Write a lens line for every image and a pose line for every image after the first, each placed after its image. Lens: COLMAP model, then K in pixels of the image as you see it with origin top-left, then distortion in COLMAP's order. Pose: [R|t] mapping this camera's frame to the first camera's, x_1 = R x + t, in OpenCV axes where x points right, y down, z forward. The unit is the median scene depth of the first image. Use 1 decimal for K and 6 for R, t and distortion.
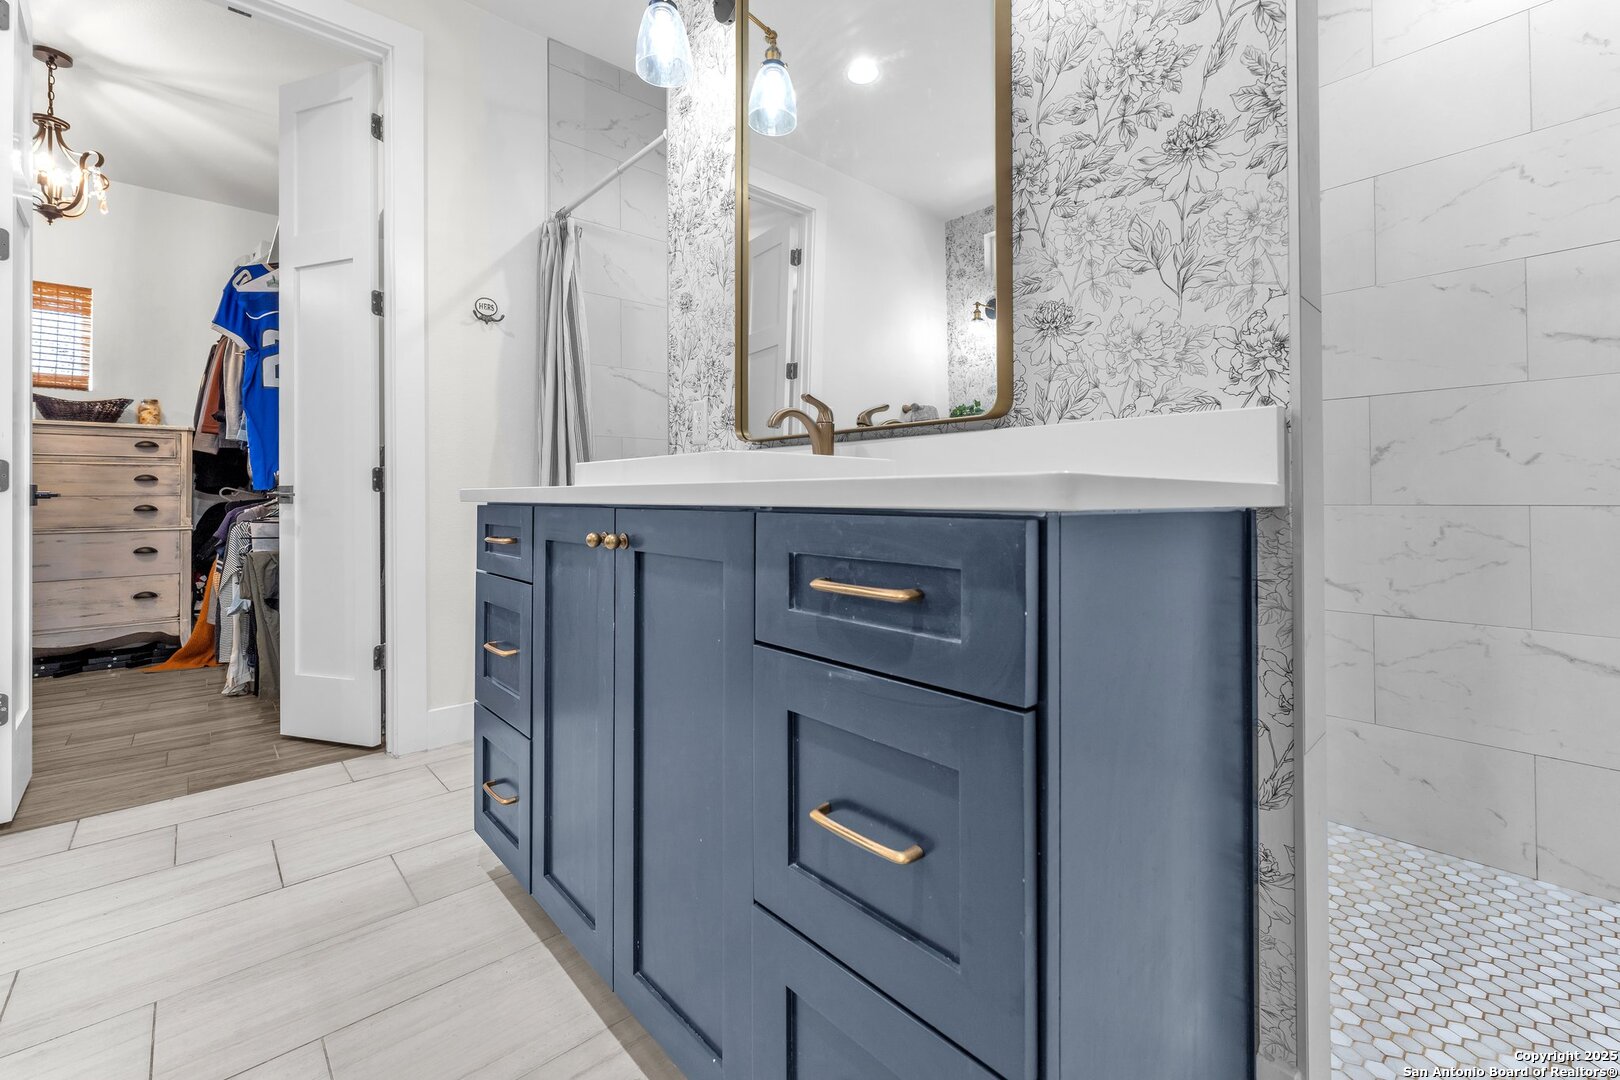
lens RADIAL K [[680.8, 0, 814.4], [0, 680.8, 488.6], [0, 0, 1]] dist [0.001427, 0.000688]
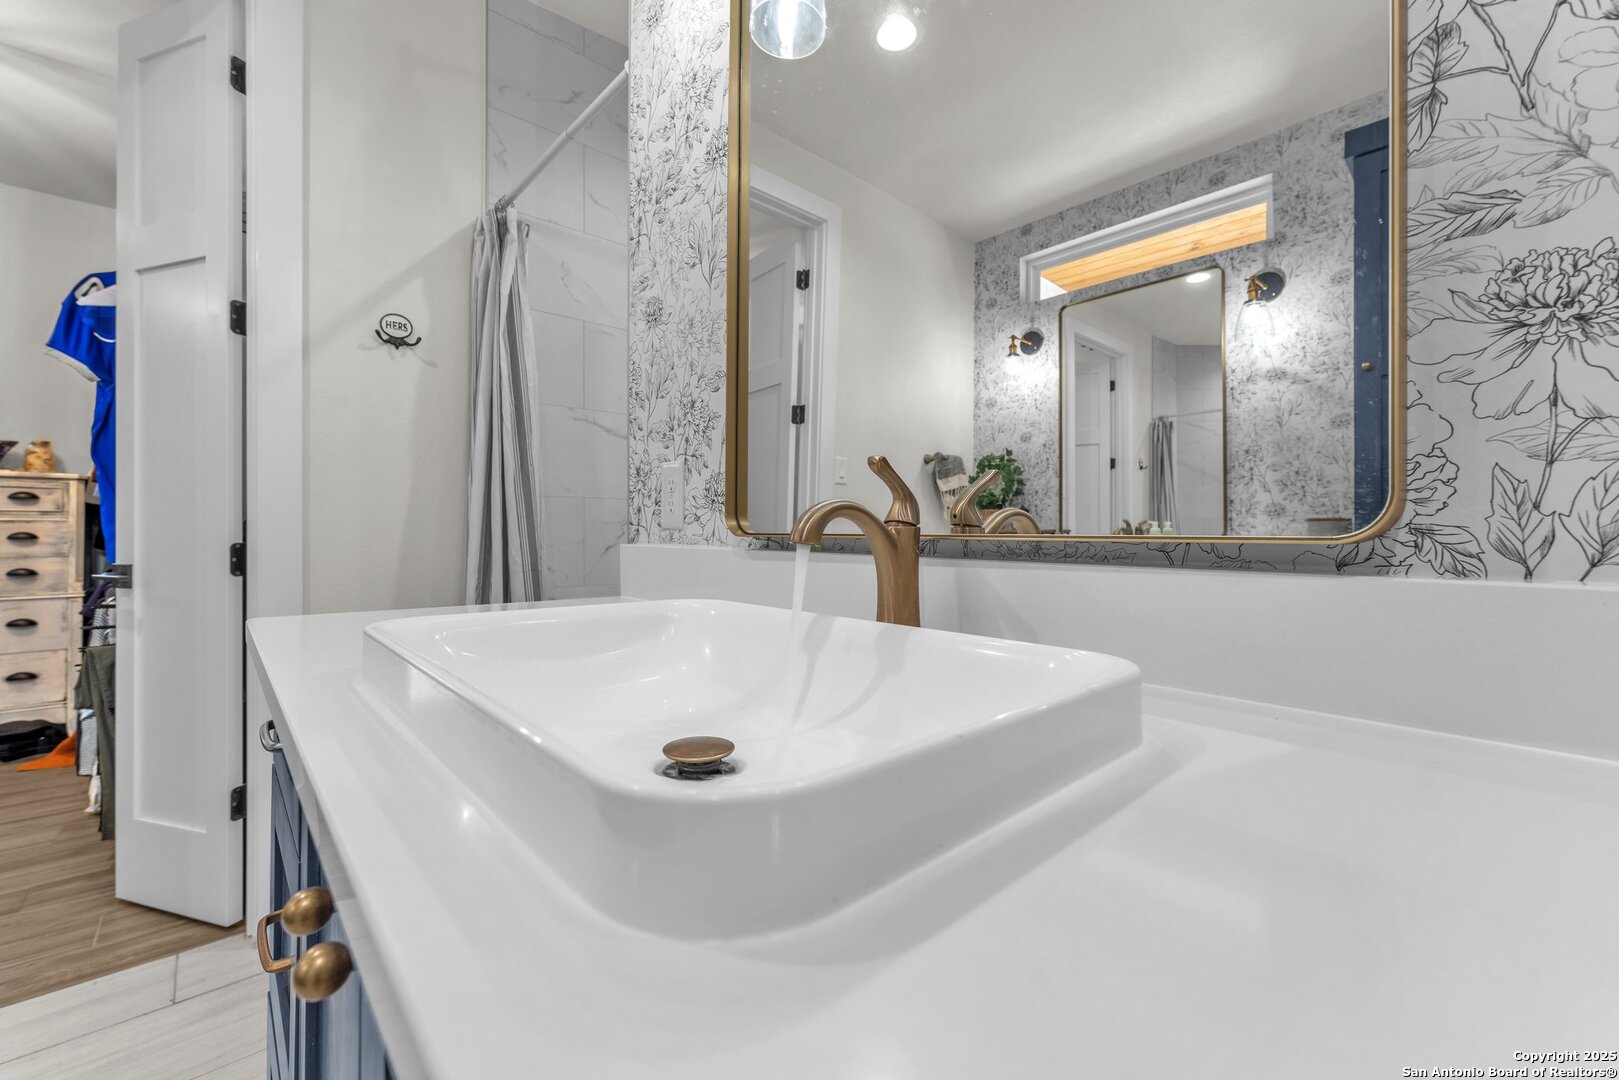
lens RADIAL K [[660.0, 0, 813.0], [0, 660.0, 529.9], [0, 0, 1]] dist [-0.000821, 0.000039]
pose [[0.999945, 0.007486, 0.007319, -0.036852], [-0.007526, 0.999956, 0.005535, -0.066026], [-0.007277, -0.005590, 0.999958, 0.354853]]
